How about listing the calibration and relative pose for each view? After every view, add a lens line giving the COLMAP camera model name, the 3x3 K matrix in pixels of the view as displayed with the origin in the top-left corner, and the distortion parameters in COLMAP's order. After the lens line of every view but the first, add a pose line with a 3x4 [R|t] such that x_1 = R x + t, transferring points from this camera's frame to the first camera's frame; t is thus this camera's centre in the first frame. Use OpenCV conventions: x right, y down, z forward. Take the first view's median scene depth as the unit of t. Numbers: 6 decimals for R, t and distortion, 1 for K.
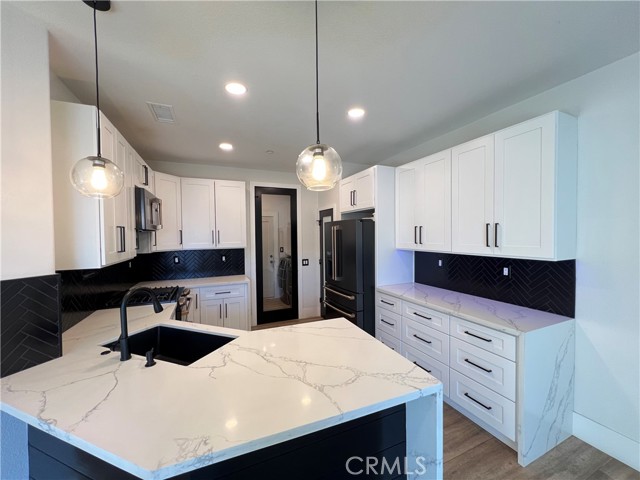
lens RADIAL K [[259.9, 0, 322.0], [0, 259.9, 241.3], [0, 0, 1]] dist [-0.002165, -0.000114]
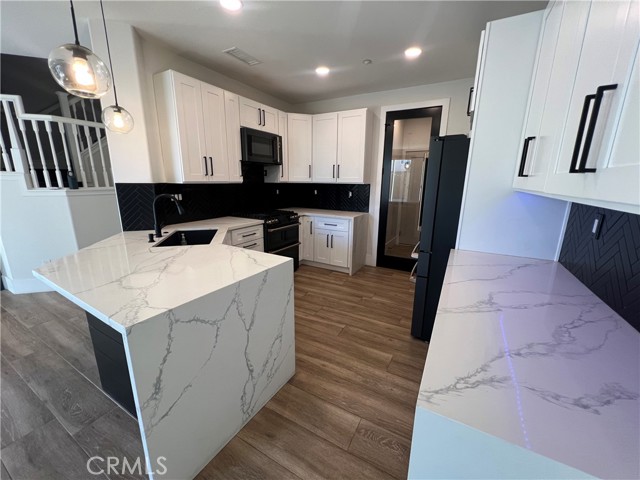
lens RADIAL K [[259.9, 0, 321.6], [0, 259.9, 241.5], [0, 0, 1]] dist [-0.002165, -0.000114]
pose [[0.598270, 0.203637, -0.774987, 0.504496], [-0.041534, 0.973750, 0.223801, 0.031192], [0.800217, -0.101705, 0.591023, 0.378756]]
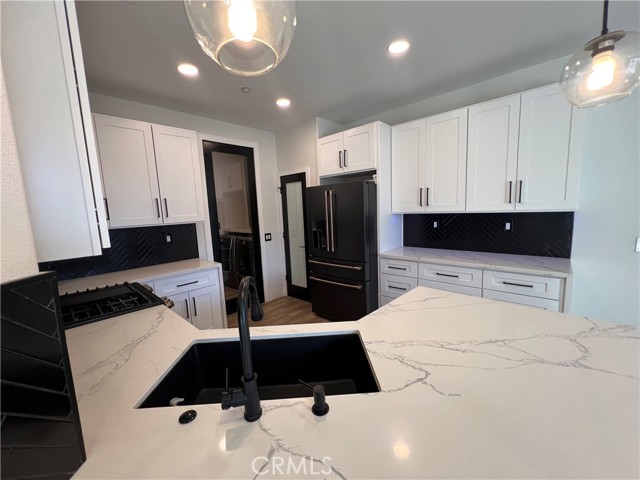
lens RADIAL K [[259.9, 0, 321.4], [0, 259.9, 240.4], [0, 0, 1]] dist [-0.002165, -0.000114]
pose [[0.916546, -0.077535, 0.392342, -0.359283], [0.043373, 0.994512, 0.095212, 0.027133], [-0.397571, -0.070249, 0.914879, 0.218605]]
